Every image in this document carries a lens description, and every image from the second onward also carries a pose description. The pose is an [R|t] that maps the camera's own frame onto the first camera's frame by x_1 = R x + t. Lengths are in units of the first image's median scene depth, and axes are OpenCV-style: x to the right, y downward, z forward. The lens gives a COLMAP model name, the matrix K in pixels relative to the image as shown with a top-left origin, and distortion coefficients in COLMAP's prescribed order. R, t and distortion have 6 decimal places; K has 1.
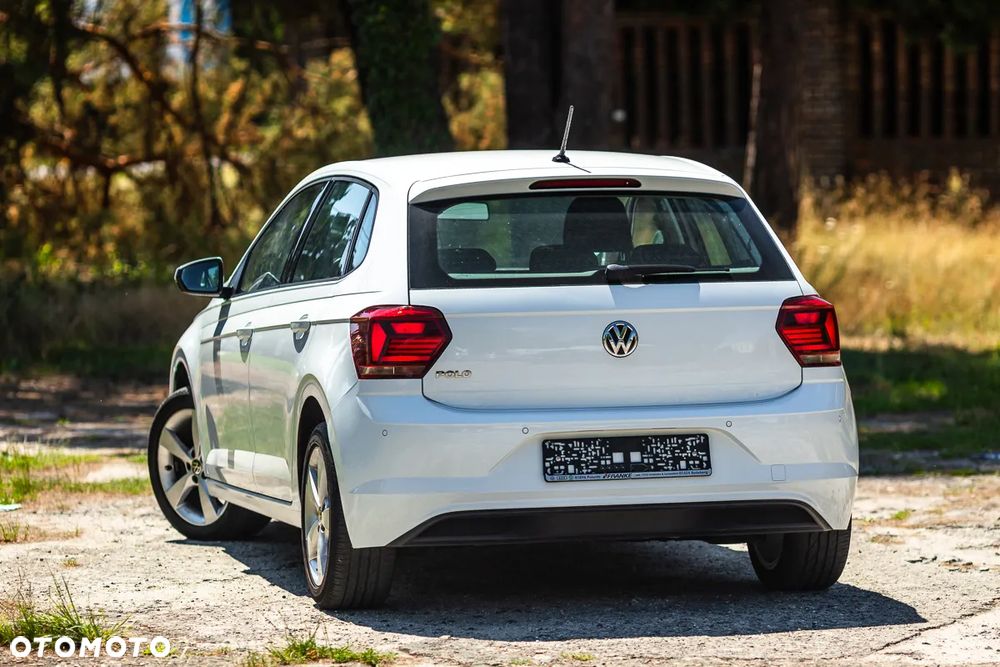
lens RADIAL K [[4394.3, 0, 500.0], [0, 4394.3, 333.5], [0, 0, 1]] dist [-0.001968, 2.331546]
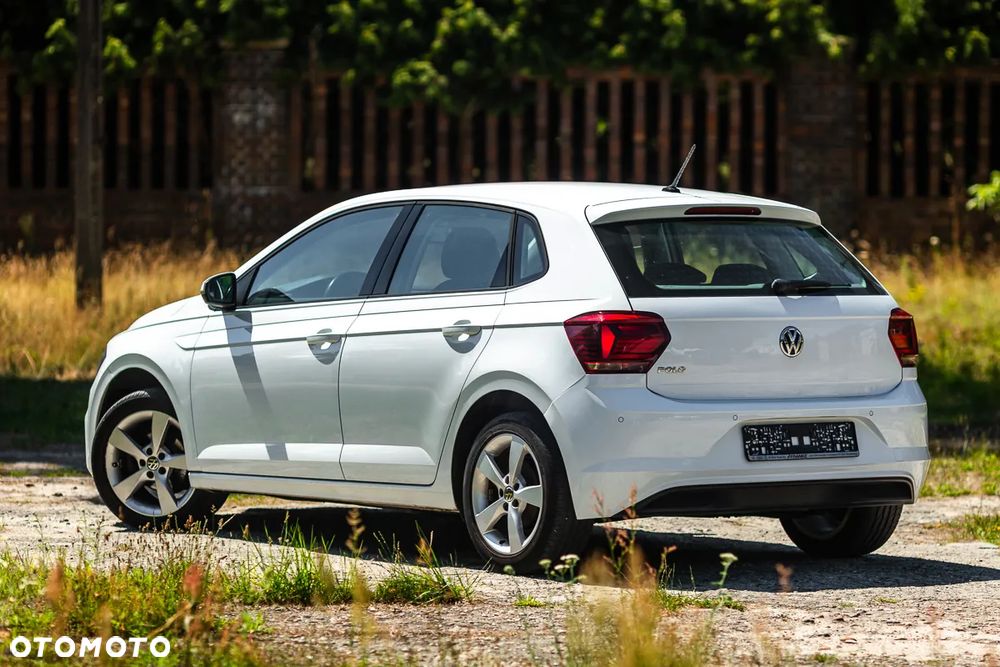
lens RADIAL K [[4608.5, 0, 500.0], [0, 4608.5, 333.5], [0, 0, 1]] dist [0.102044, 1.010762]
pose [[0.918295, 0.010971, 0.395746, -0.537550], [-0.004529, 0.999842, -0.017210, 0.020866], [-0.395872, 0.014012, 0.918199, -0.113333]]
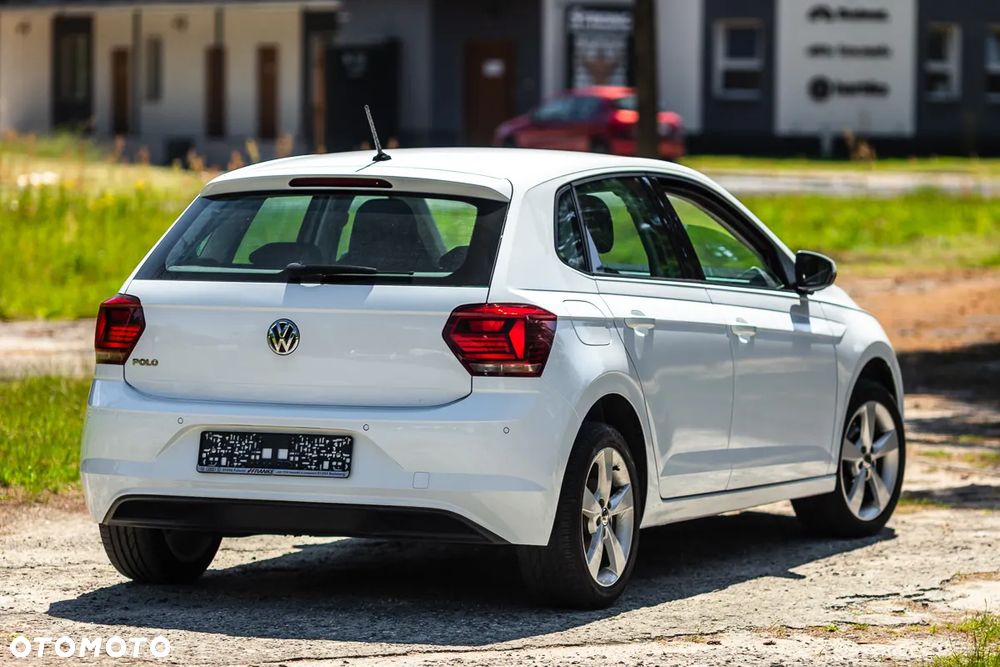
lens RADIAL K [[4049.7, 0, 500.0], [0, 4049.7, 333.5], [0, 0, 1]] dist [0.075829, 1.958623]
pose [[0.805150, 0.052521, -0.590740, 0.617867], [-0.045211, 0.998608, 0.027163, -0.027082], [0.591345, 0.004838, 0.806404, 0.276370]]
